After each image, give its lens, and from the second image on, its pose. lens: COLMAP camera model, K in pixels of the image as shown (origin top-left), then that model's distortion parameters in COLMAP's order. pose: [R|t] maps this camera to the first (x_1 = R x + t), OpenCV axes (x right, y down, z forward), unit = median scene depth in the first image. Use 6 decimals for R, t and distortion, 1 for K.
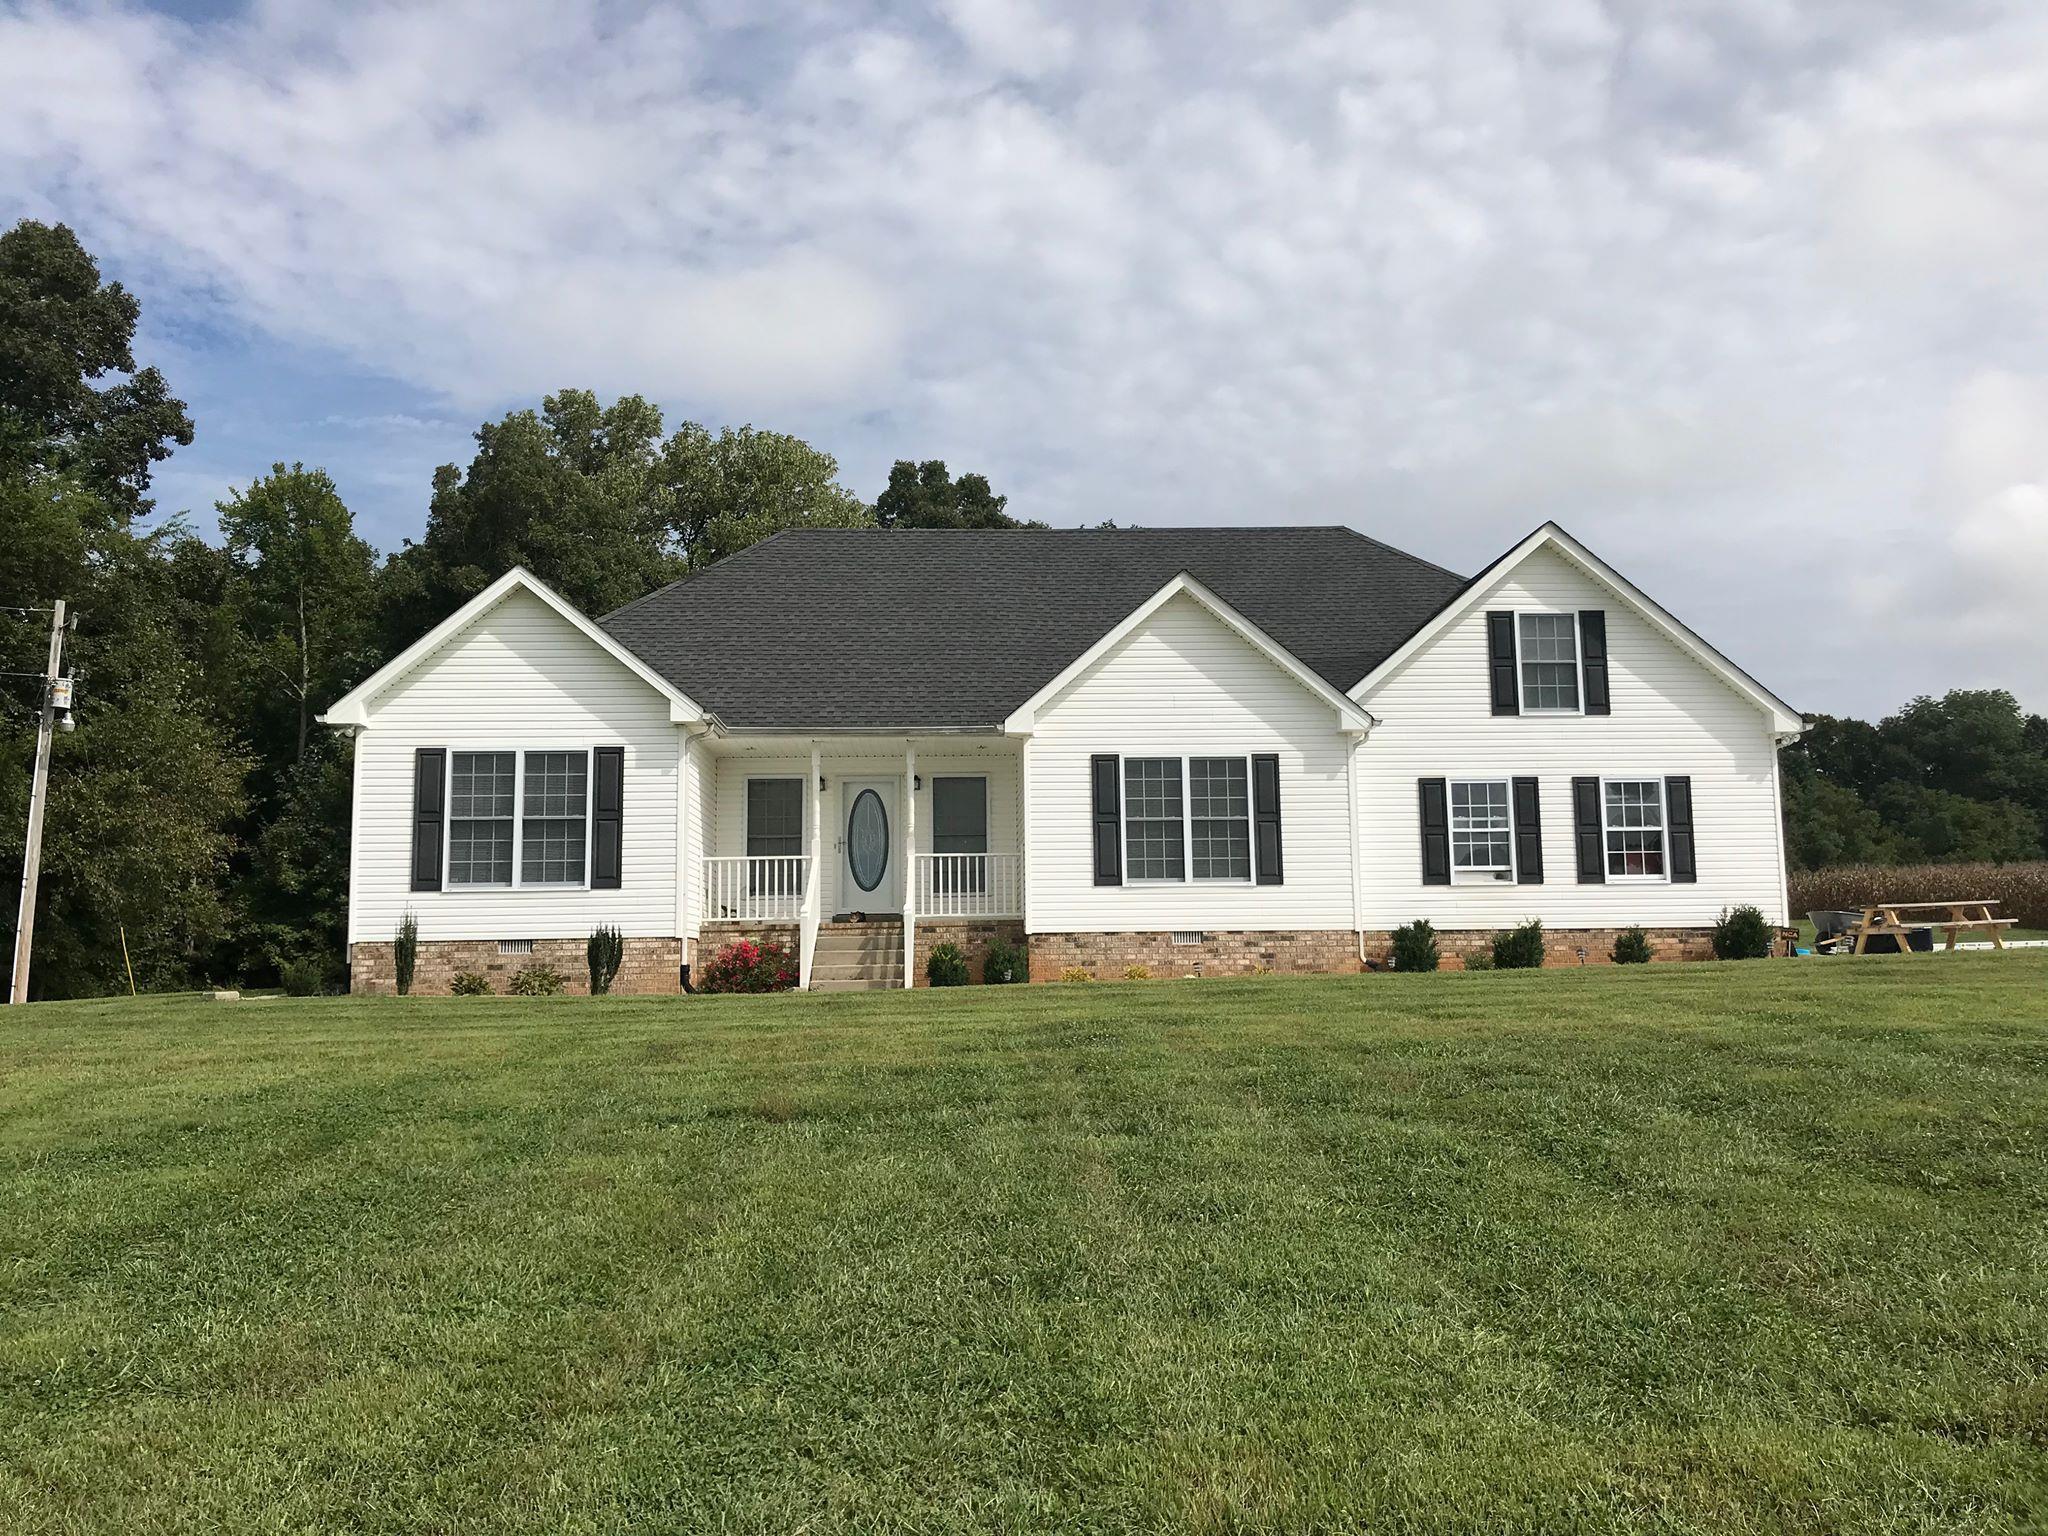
lens RADIAL K [[1663.1, 0, 1024.0], [0, 1663.1, 768.0], [0, 0, 1]] dist [0.054631, -0.002733]
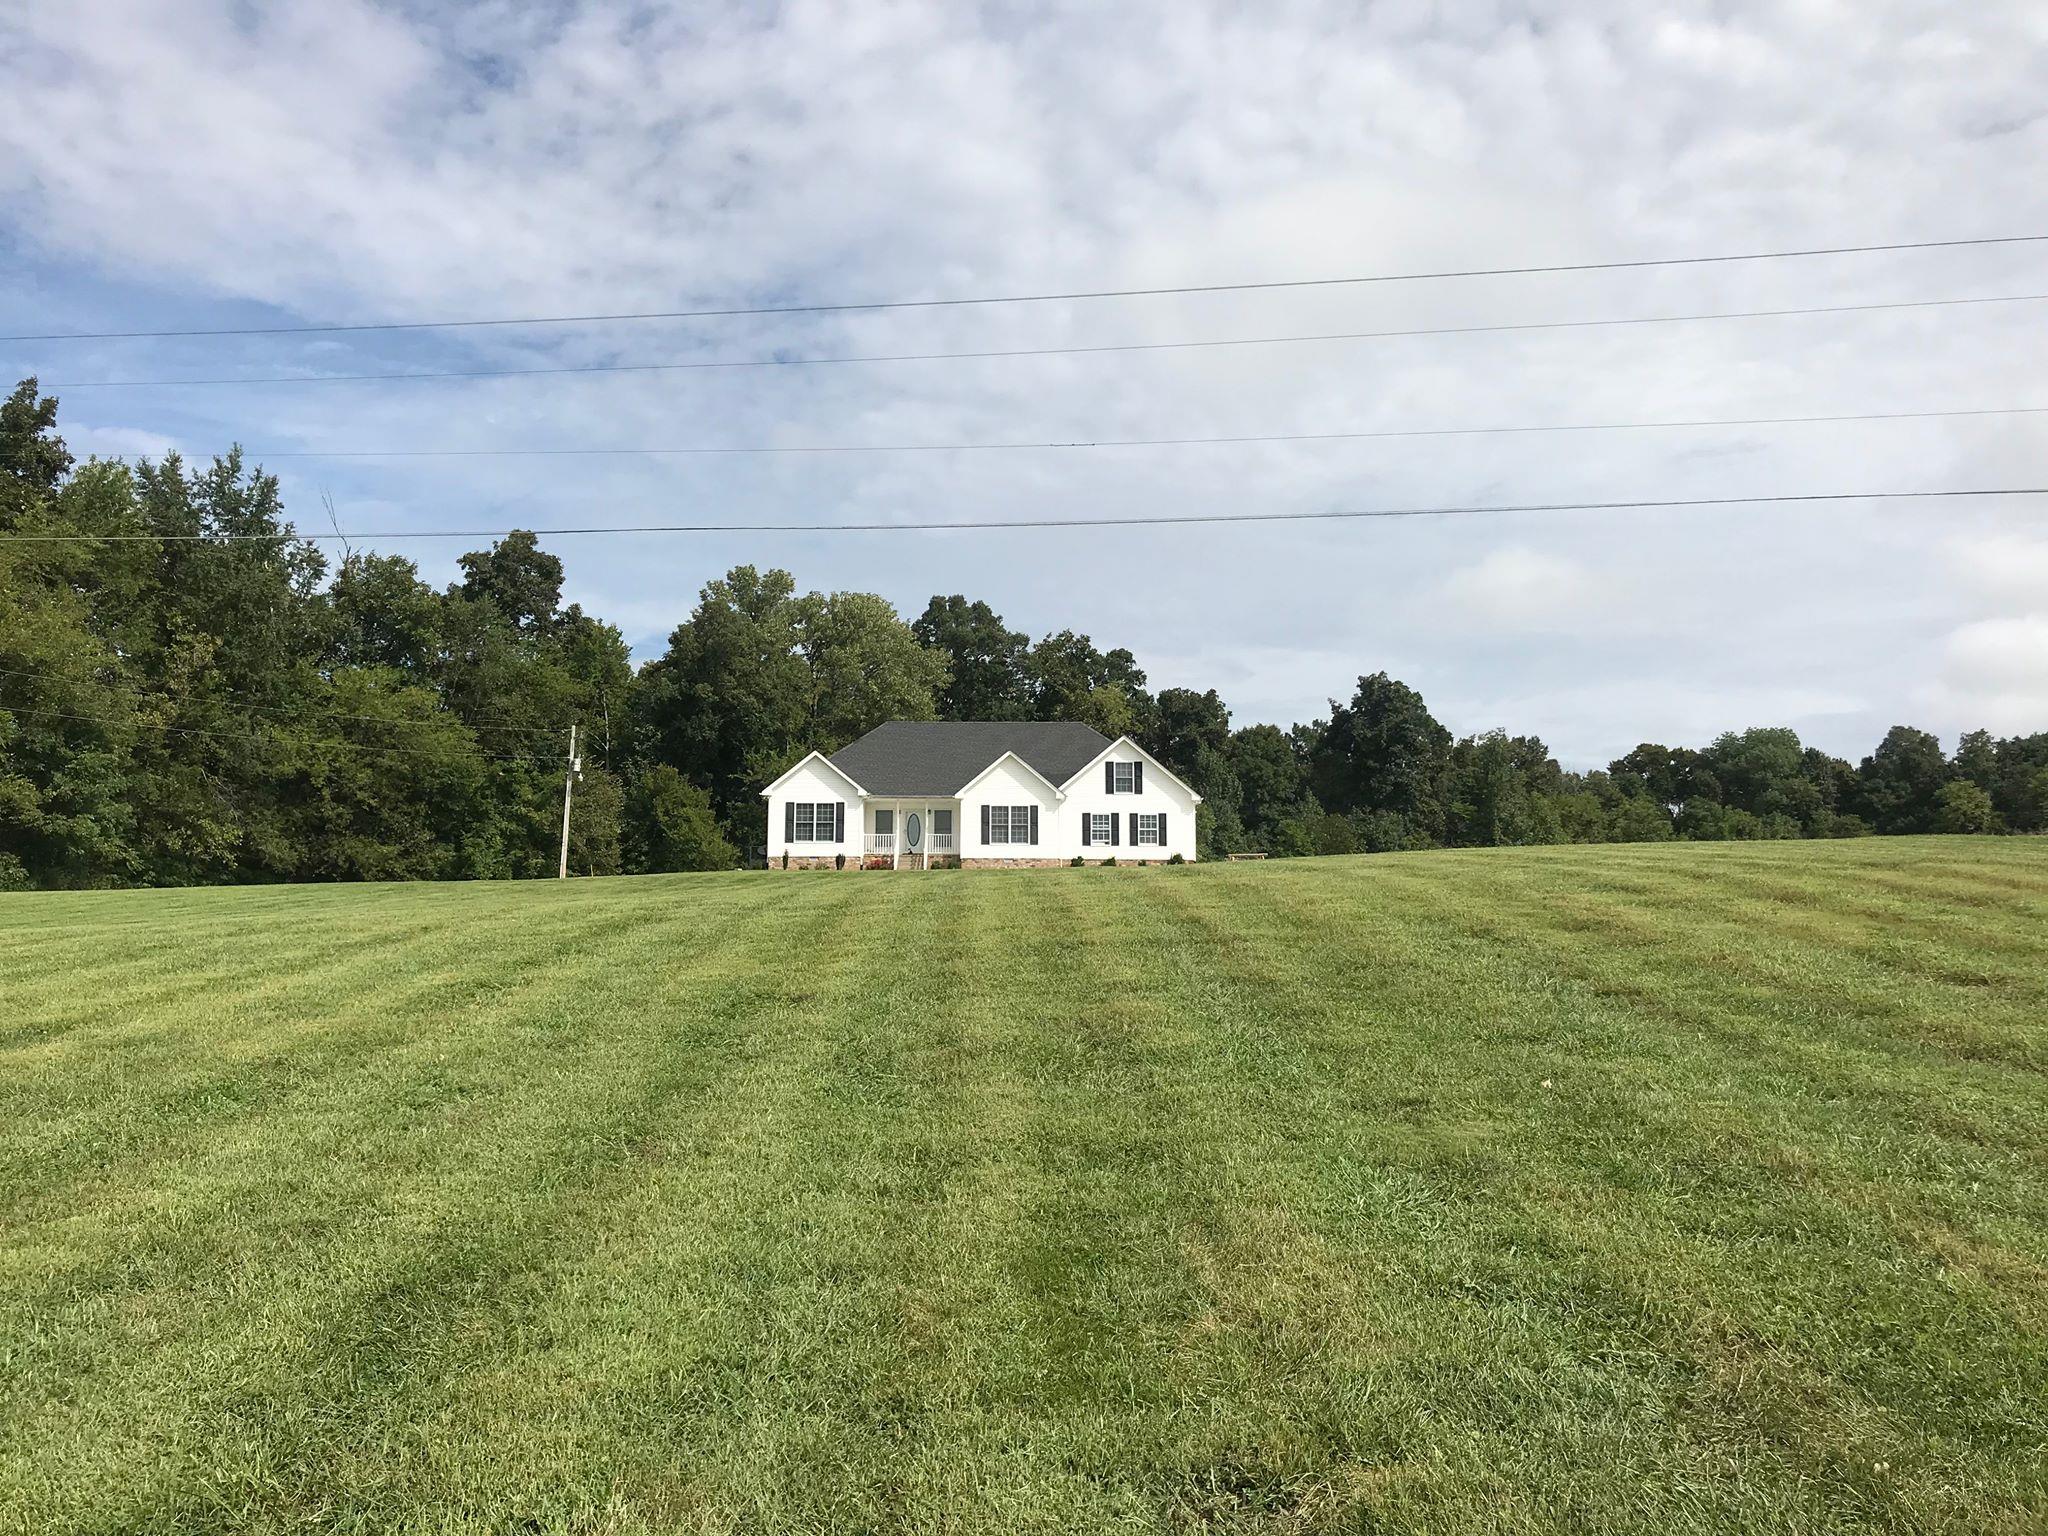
lens RADIAL K [[1663.1, 0, 1024.0], [0, 1663.1, 768.0], [0, 0, 1]] dist [0.054631, -0.002733]
pose [[0.999591, 0.011110, -0.026358, 0.211357], [-0.011068, 0.999937, 0.001729, -0.087988], [0.026375, -0.001437, 0.999651, -2.303312]]
